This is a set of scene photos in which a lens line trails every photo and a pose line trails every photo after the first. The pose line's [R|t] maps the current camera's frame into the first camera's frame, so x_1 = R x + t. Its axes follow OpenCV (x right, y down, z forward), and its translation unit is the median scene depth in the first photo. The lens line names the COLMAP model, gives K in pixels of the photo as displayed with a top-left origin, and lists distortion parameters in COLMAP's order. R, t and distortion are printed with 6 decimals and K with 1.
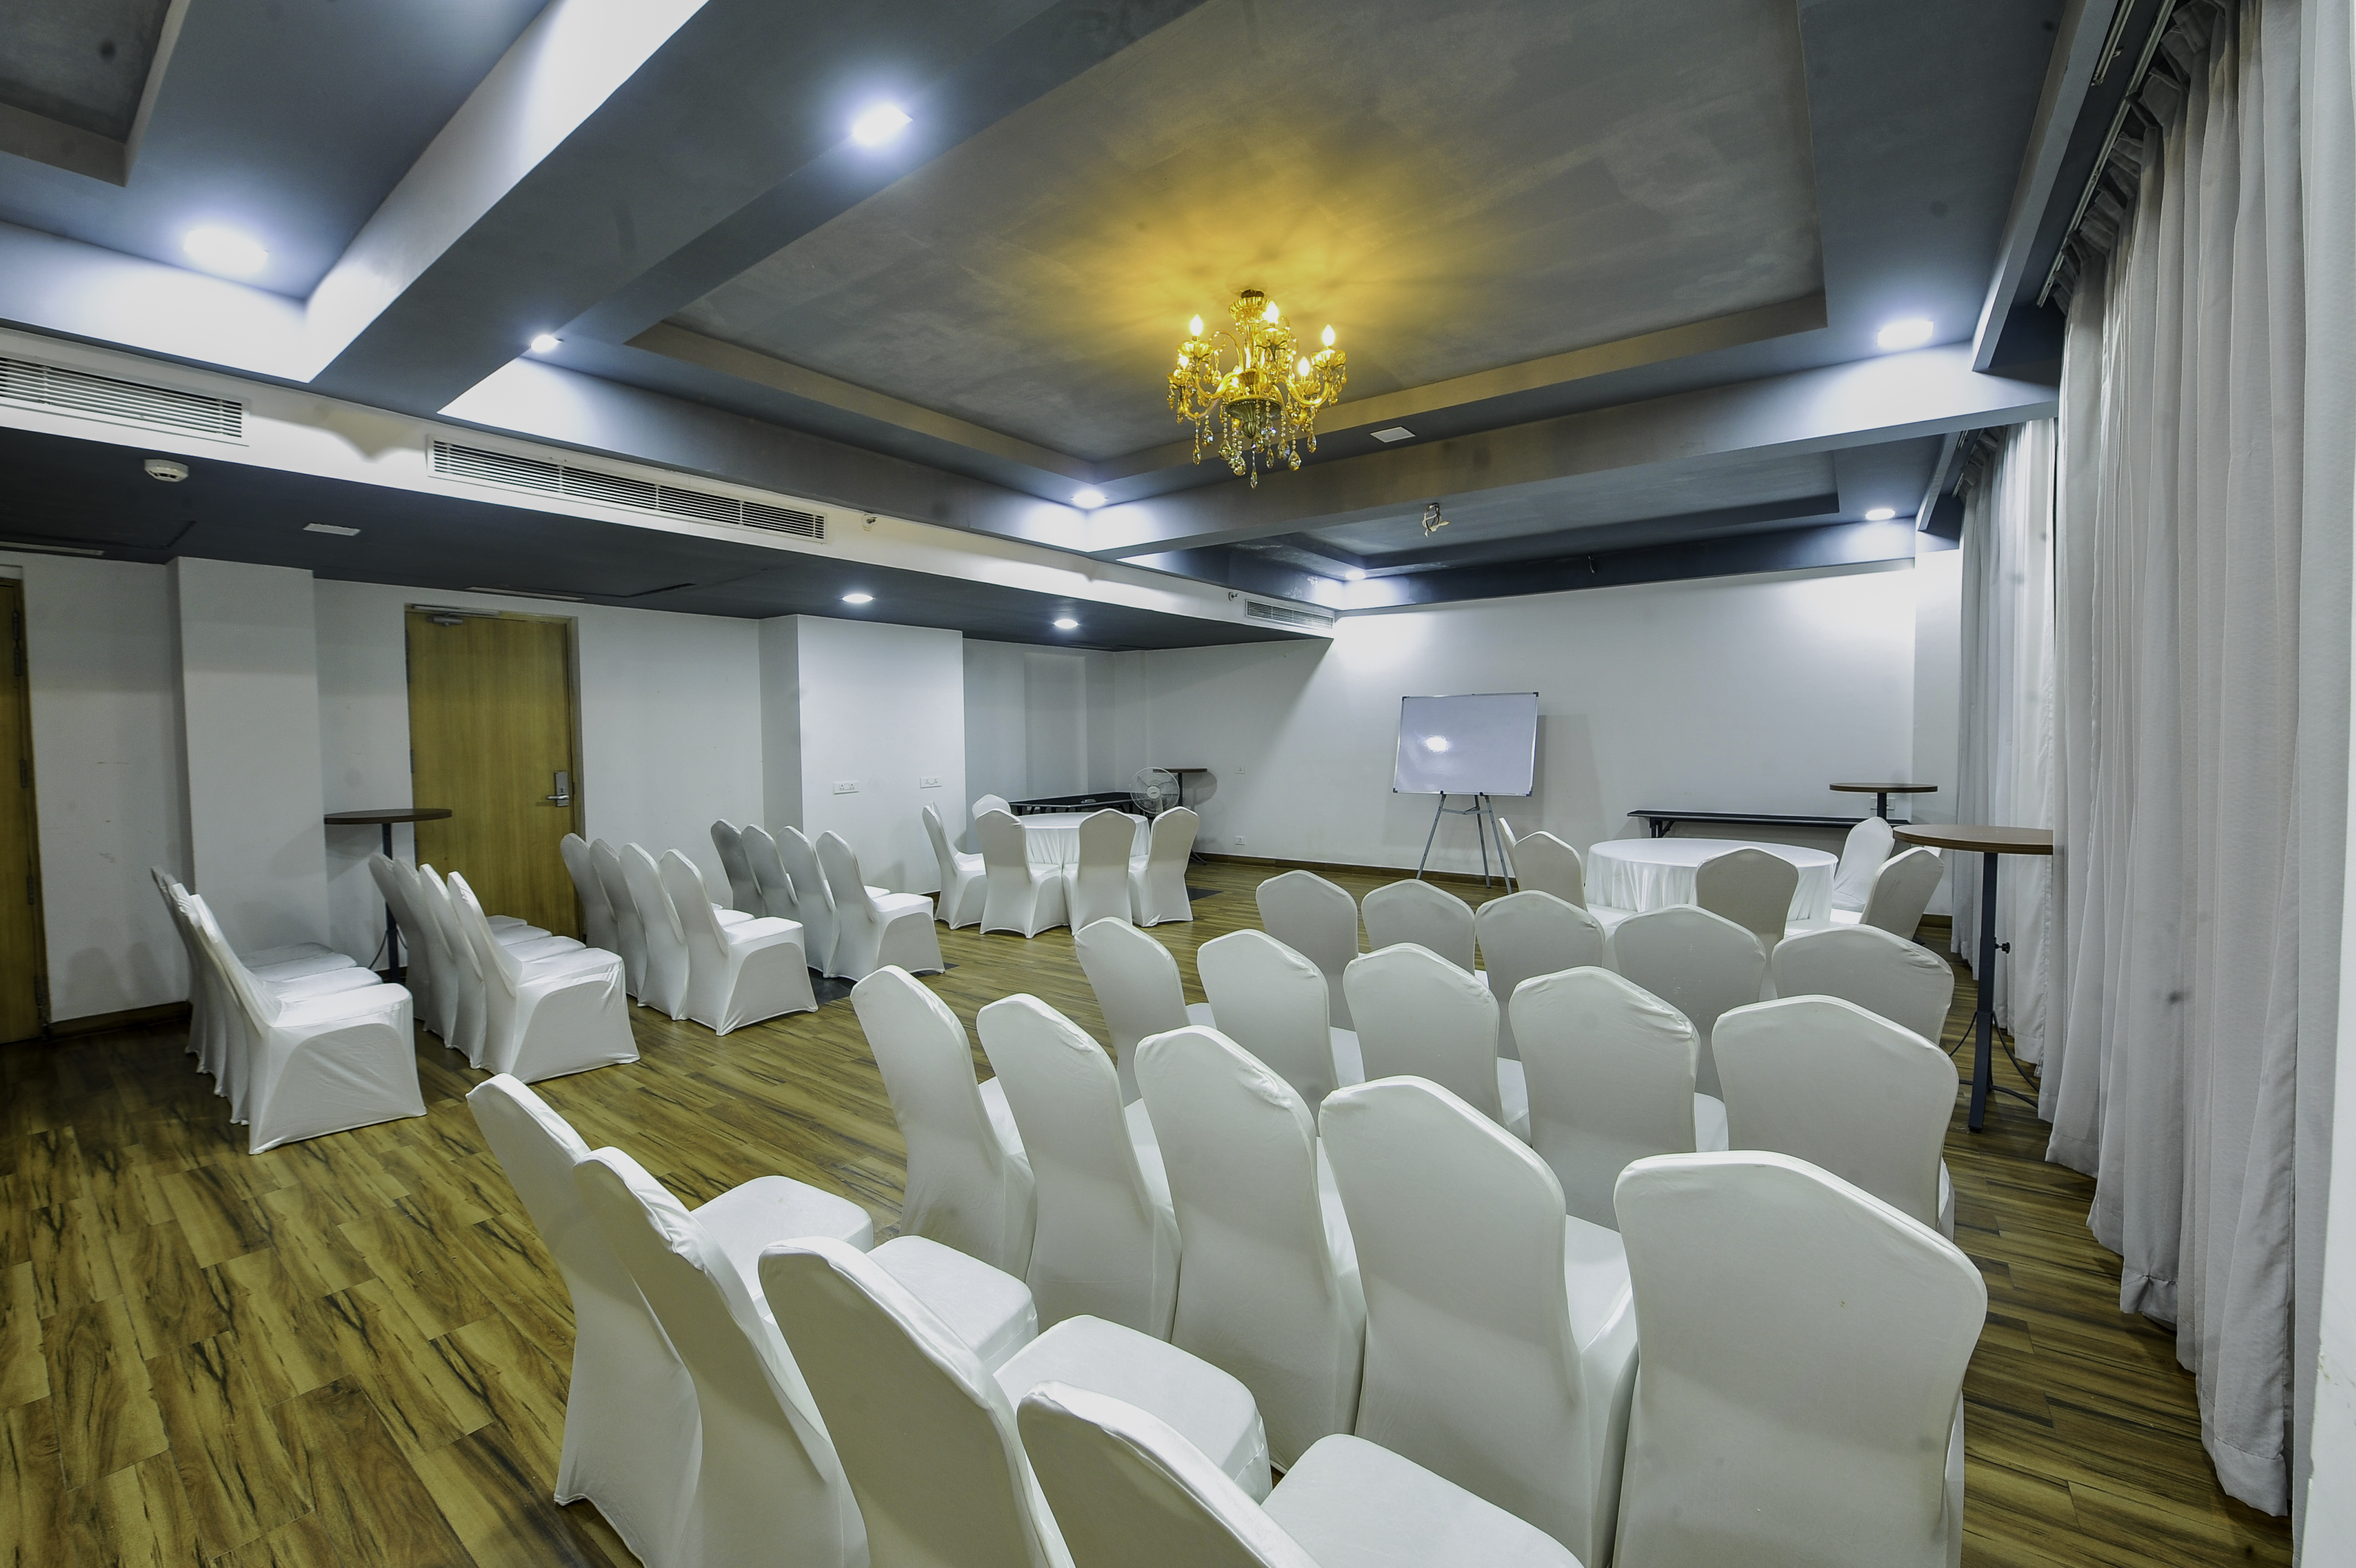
lens RADIAL K [[936.2, 0, 1182.4], [0, 936.2, 772.8], [0, 0, 1]] dist [-0.020387, -0.000557]
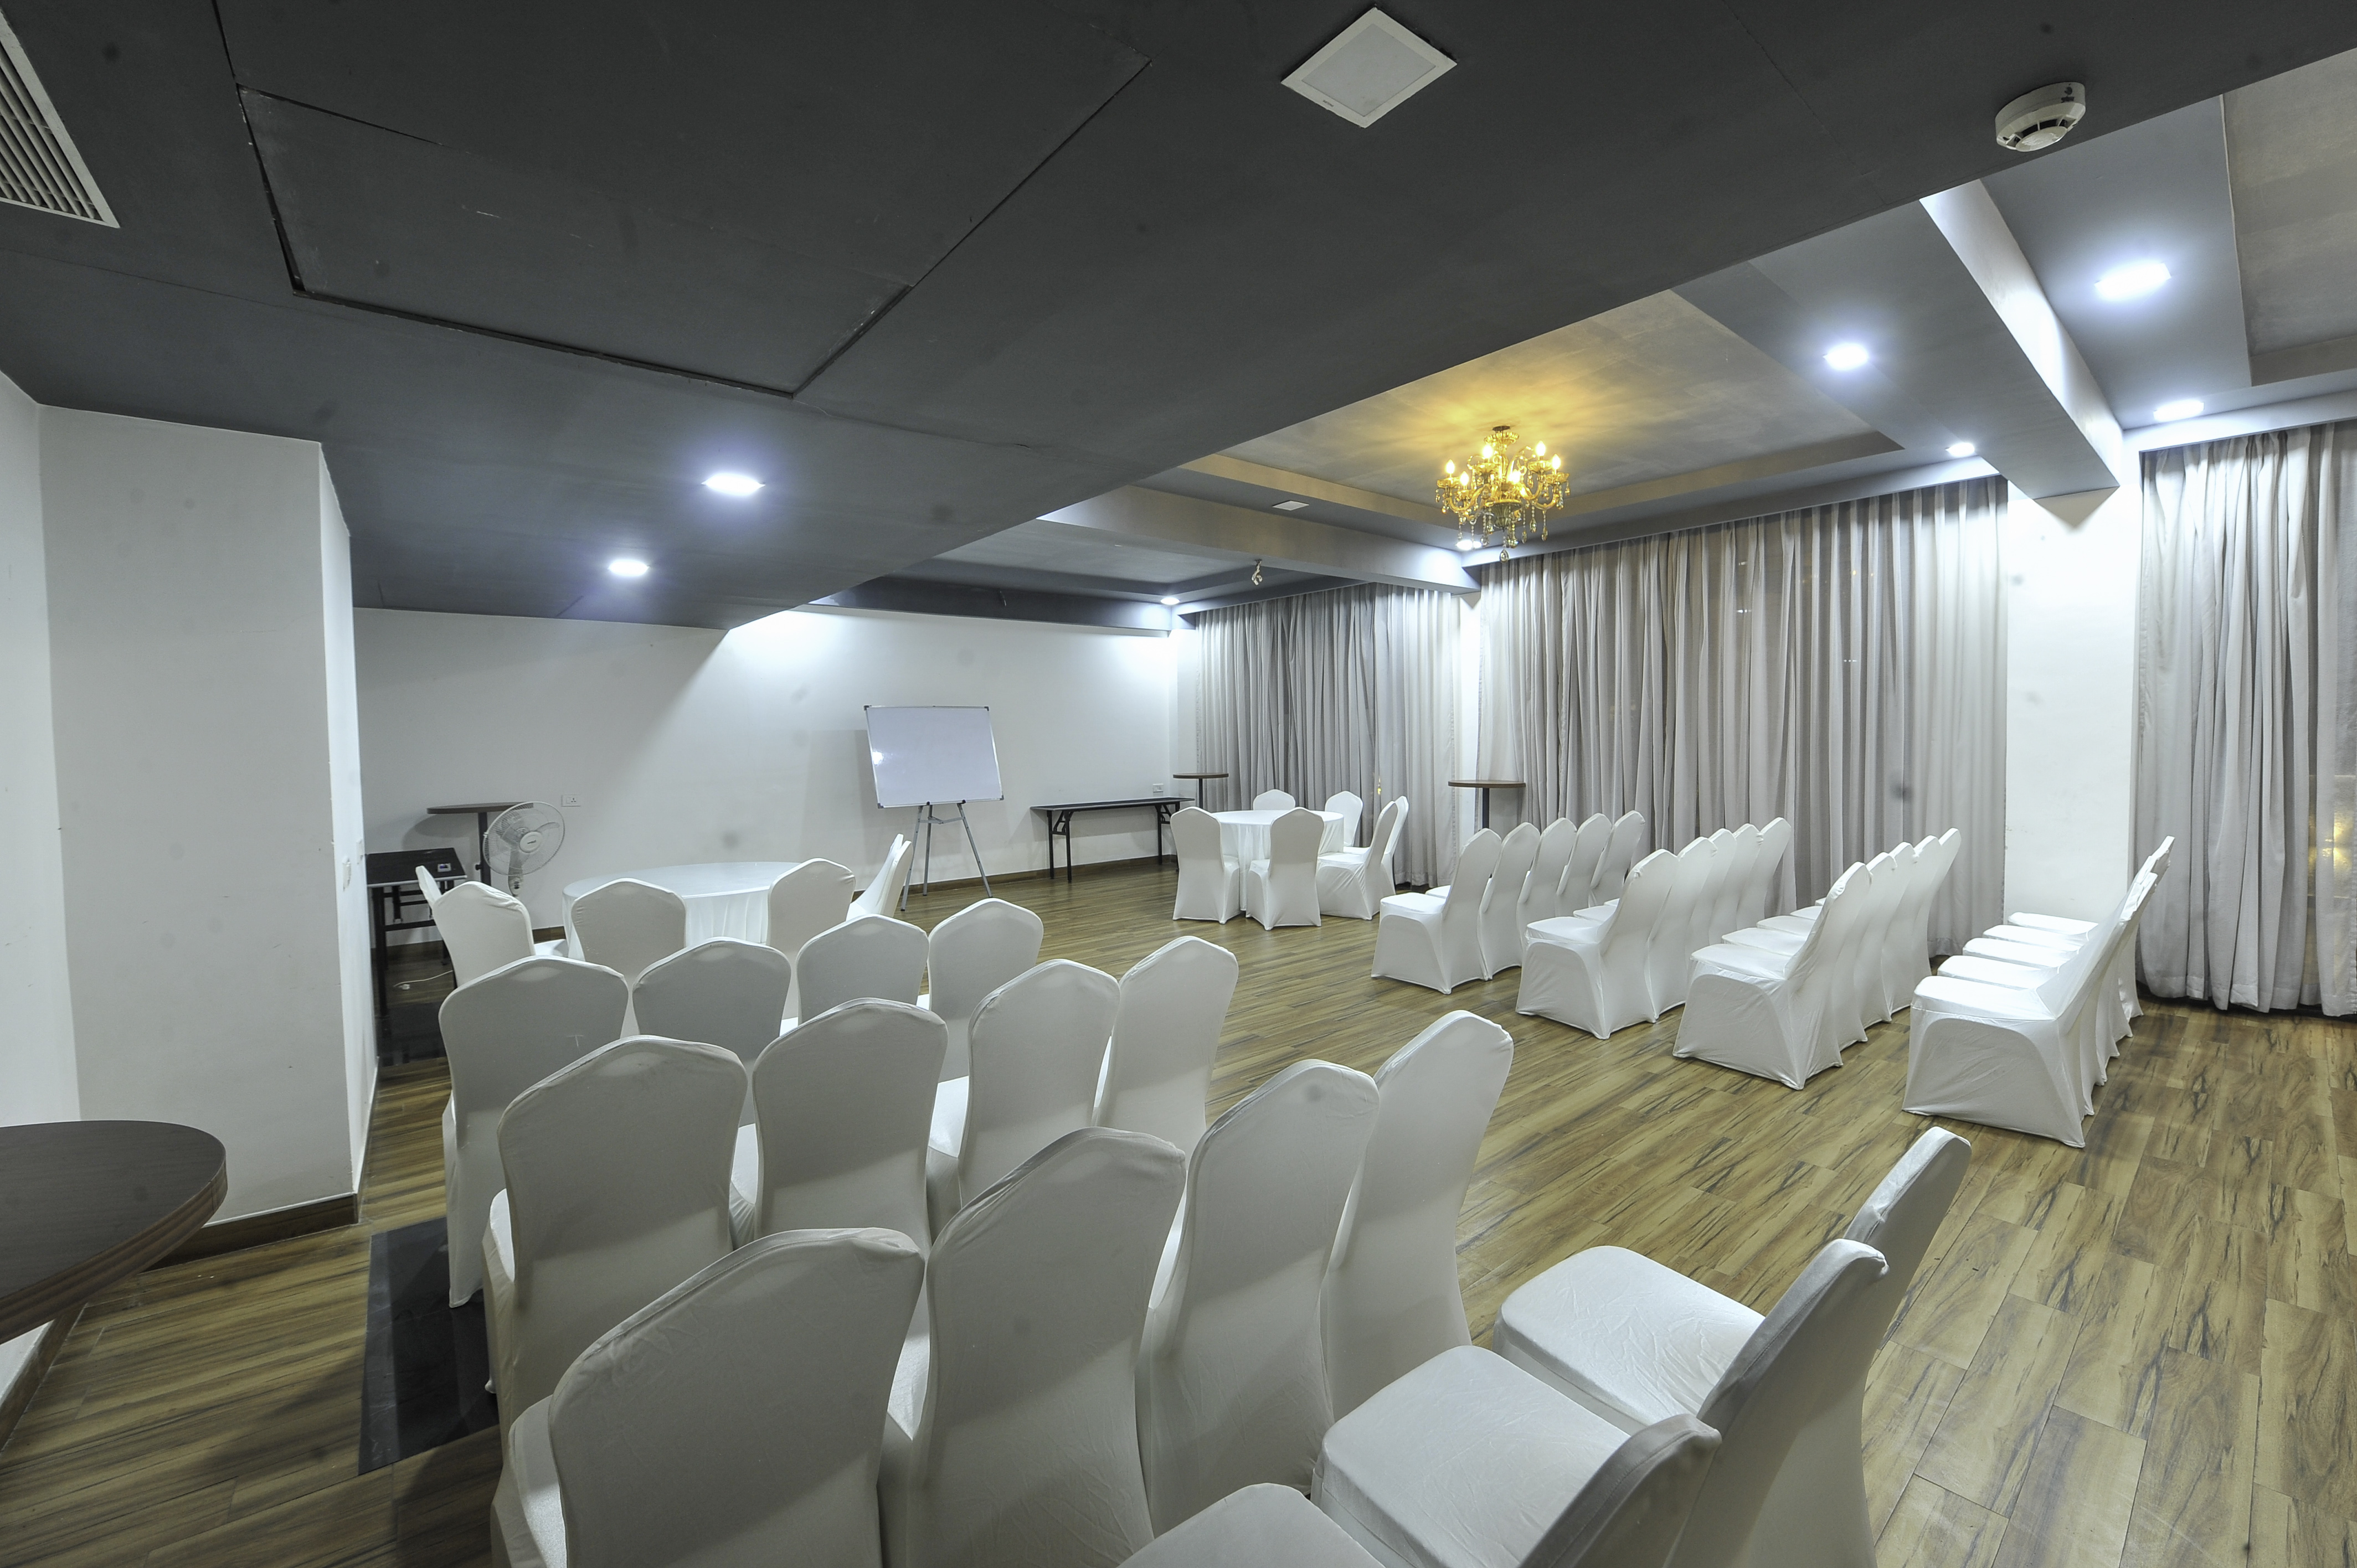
lens RADIAL K [[936.5, 0, 1182.9], [0, 936.5, 772.8], [0, 0, 1]] dist [-0.020387, -0.000557]
pose [[0.243613, -0.030716, 0.969386, -1.878220], [0.054780, 0.998339, 0.017867, -0.044698], [-0.968324, 0.048751, 0.244890, 1.482835]]
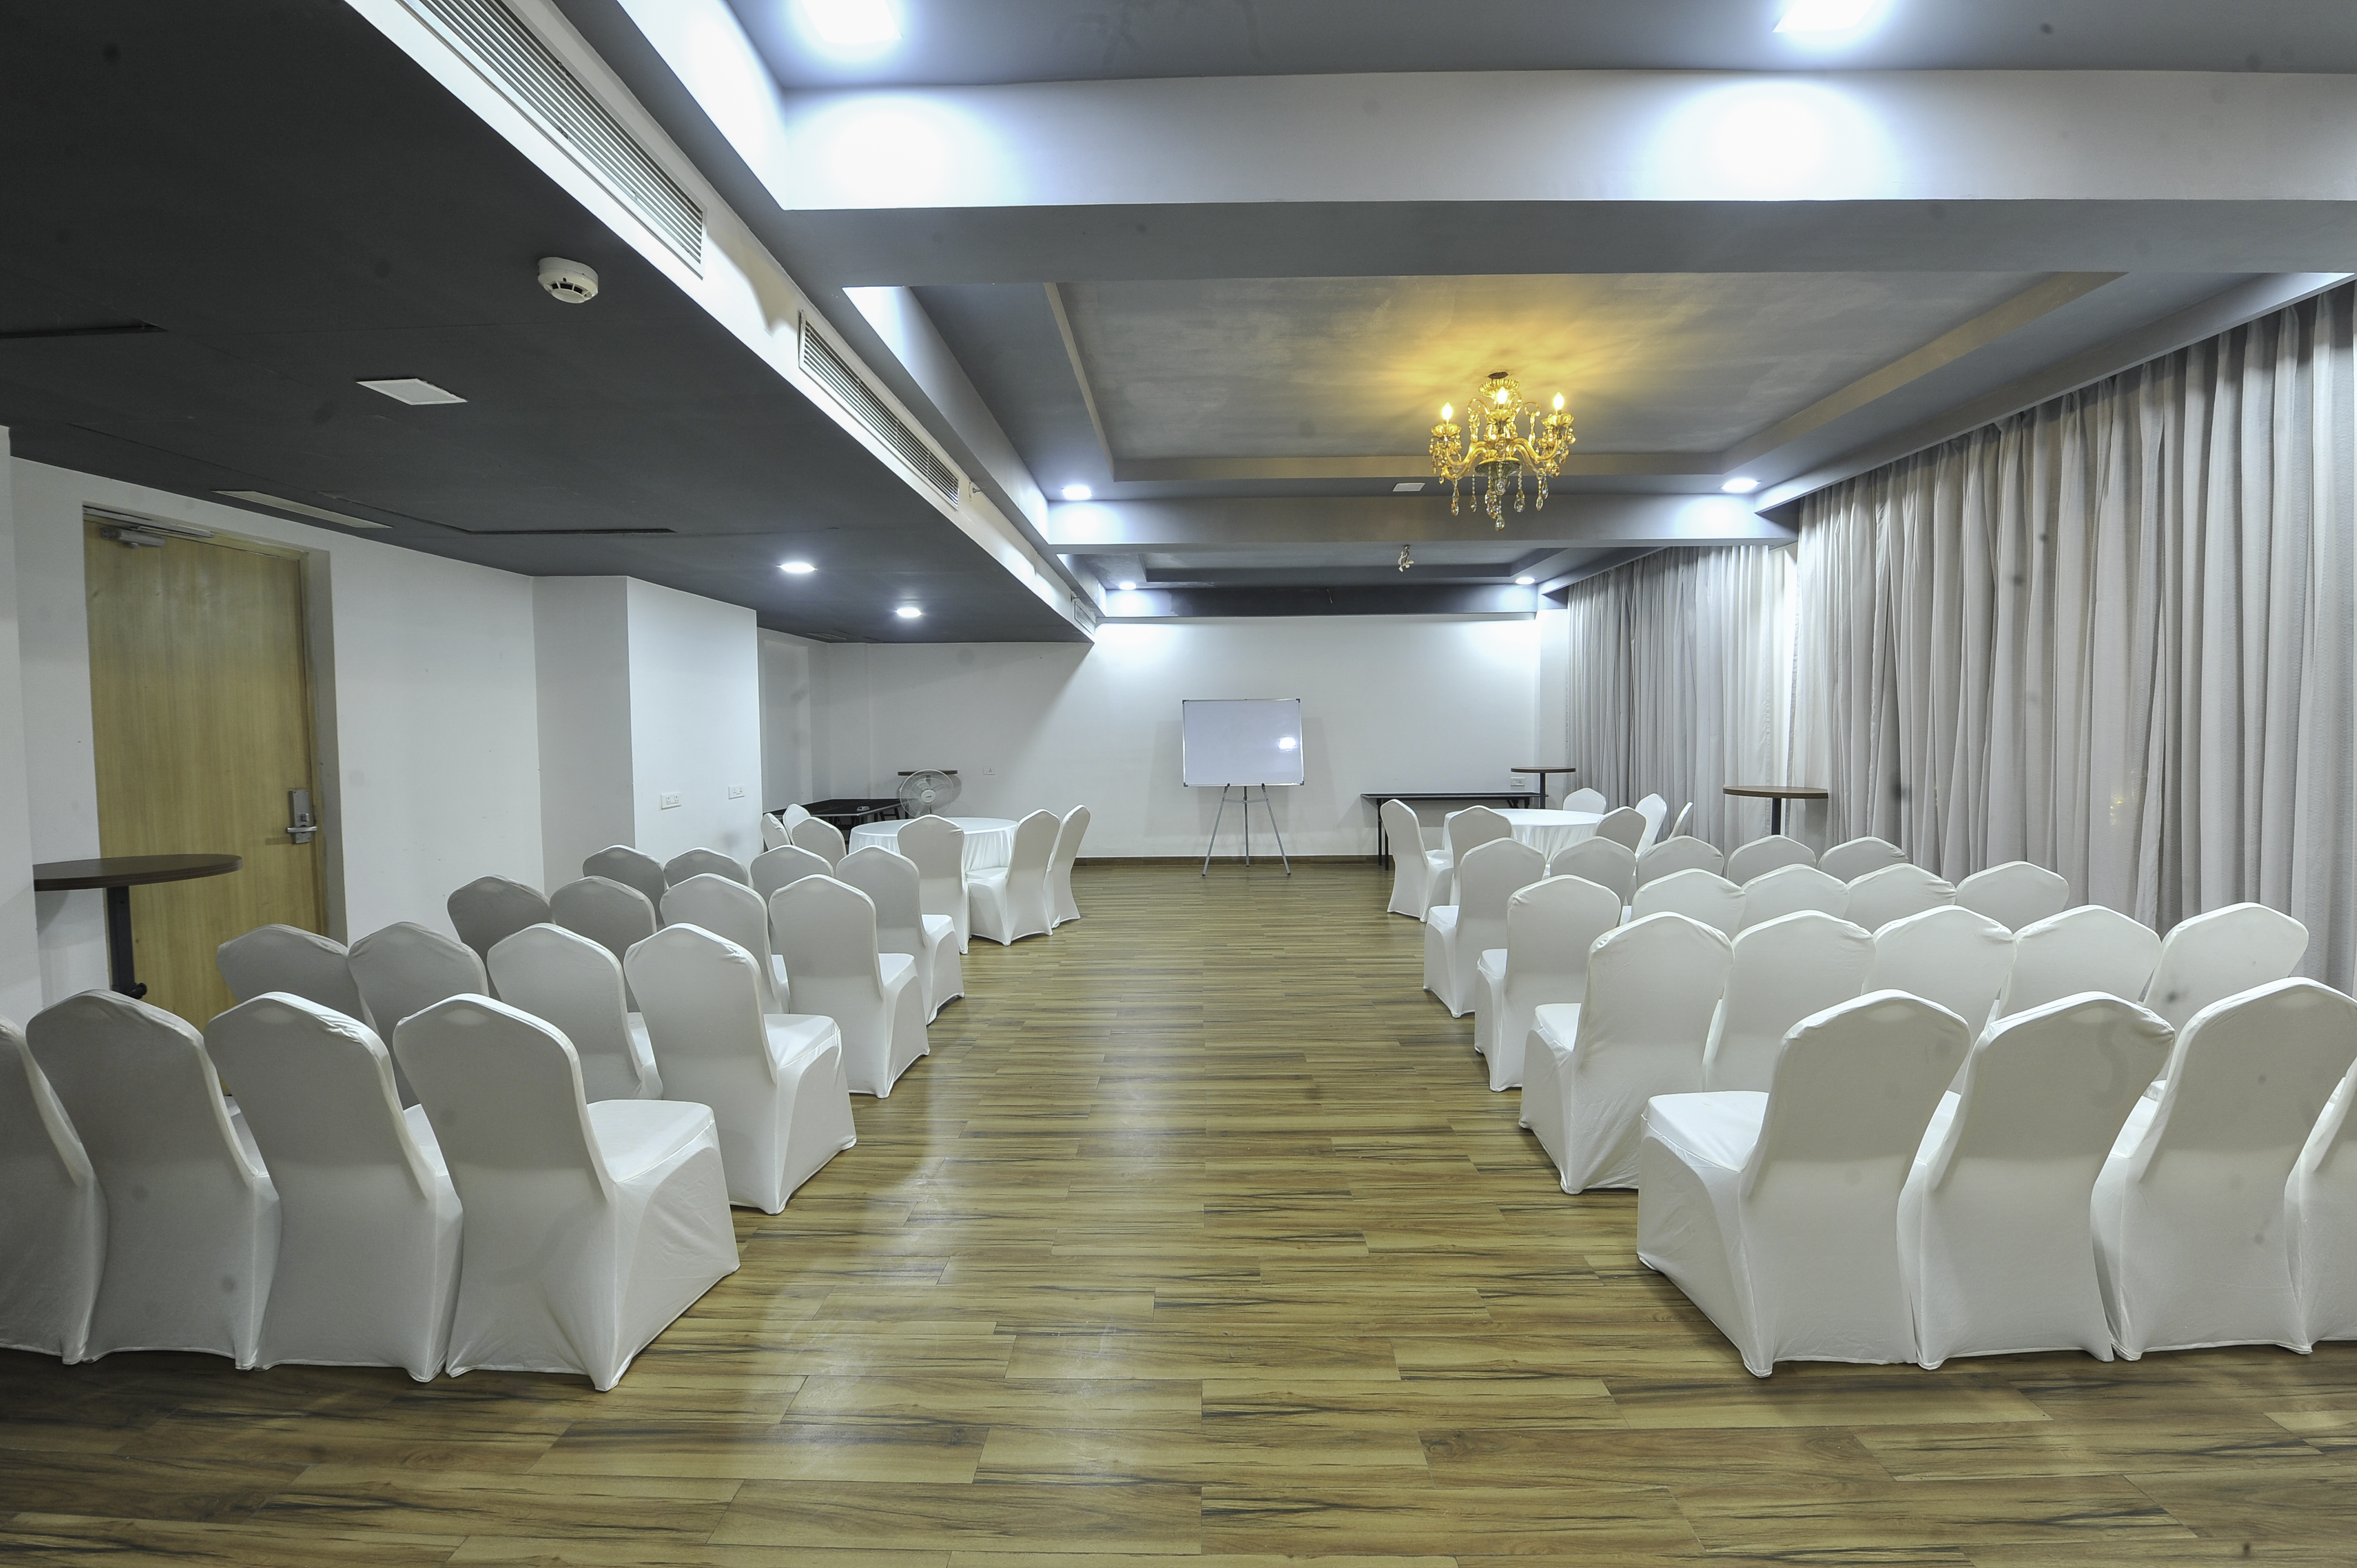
lens RADIAL K [[938.9, 0, 1181.7], [0, 938.9, 766.6], [0, 0, 1]] dist [-0.019355, 0.000222]
pose [[0.816220, -0.019537, 0.577411, -1.292951], [0.026477, 0.999643, -0.003605, 0.003944], [-0.577134, 0.018231, 0.816446, 0.301794]]
